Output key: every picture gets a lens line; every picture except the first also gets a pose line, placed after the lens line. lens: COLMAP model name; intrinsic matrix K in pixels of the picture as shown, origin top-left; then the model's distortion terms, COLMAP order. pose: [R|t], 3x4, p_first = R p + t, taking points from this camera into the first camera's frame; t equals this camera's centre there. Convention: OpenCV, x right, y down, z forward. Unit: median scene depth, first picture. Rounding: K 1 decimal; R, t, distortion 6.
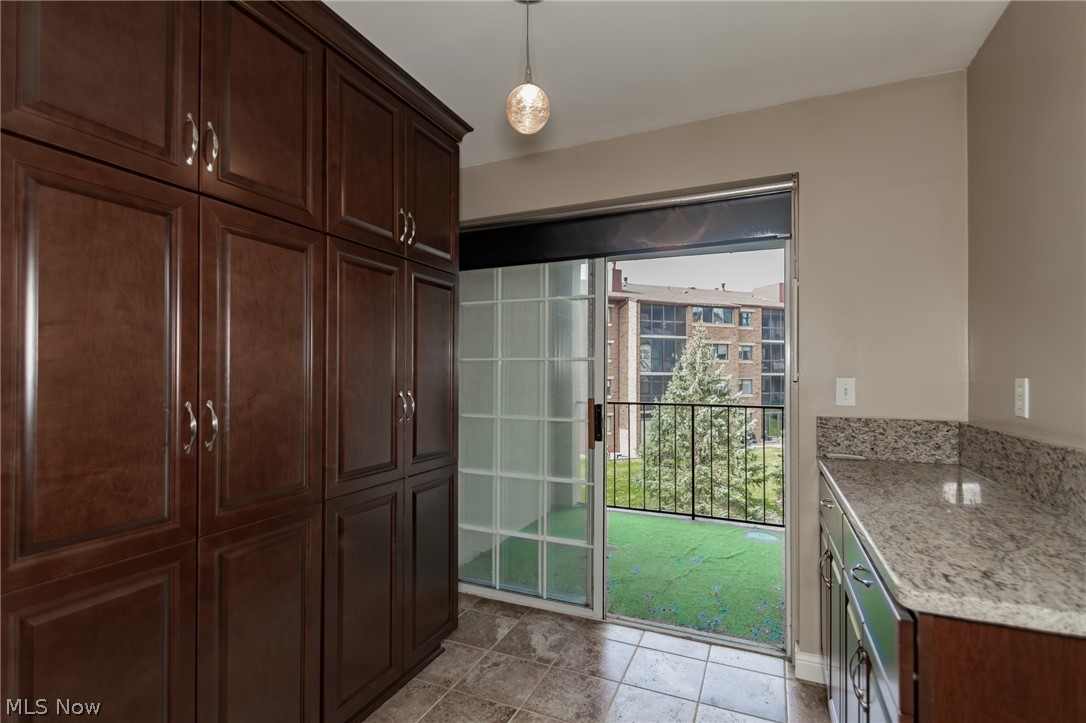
lens RADIAL K [[505.3, 0, 541.5], [0, 505.3, 370.5], [0, 0, 1]] dist [0.002954, -0.000284]
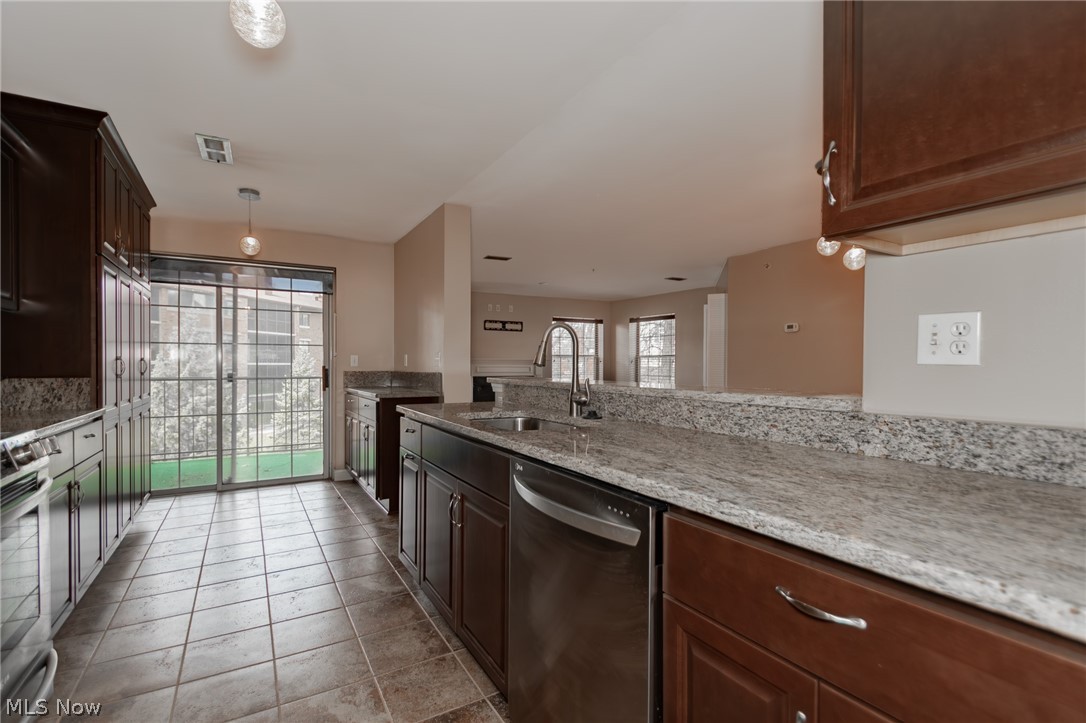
lens RADIAL K [[490.7, 0, 542.8], [0, 490.7, 368.3], [0, 0, 1]] dist [-0.001429, -0.000118]
pose [[0.574498, -0.003721, 0.818497, -0.737844], [-0.007189, 0.999928, 0.009591, 0.043315], [-0.818474, -0.011394, 0.574430, -1.005028]]
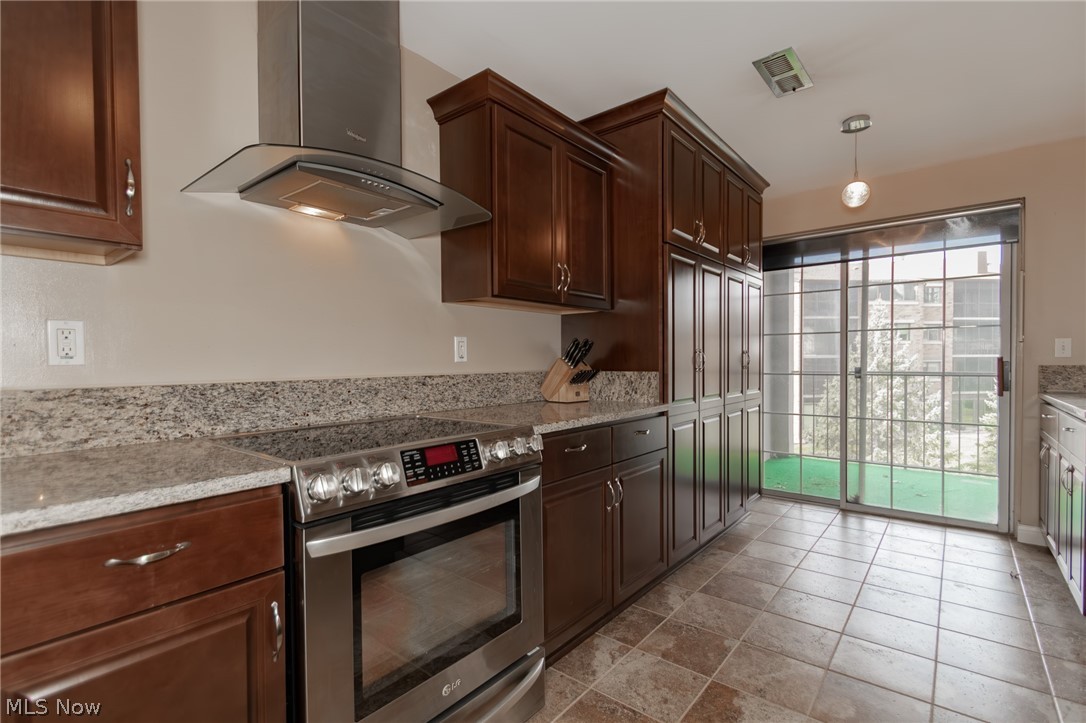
lens RADIAL K [[505.3, 0, 541.5], [0, 505.3, 370.5], [0, 0, 1]] dist [0.002954, -0.000284]
pose [[0.965293, -0.003136, -0.261151, -0.411653], [0.009927, 0.999646, 0.024690, 0.049623], [0.260981, -0.026425, 0.964982, -0.705399]]
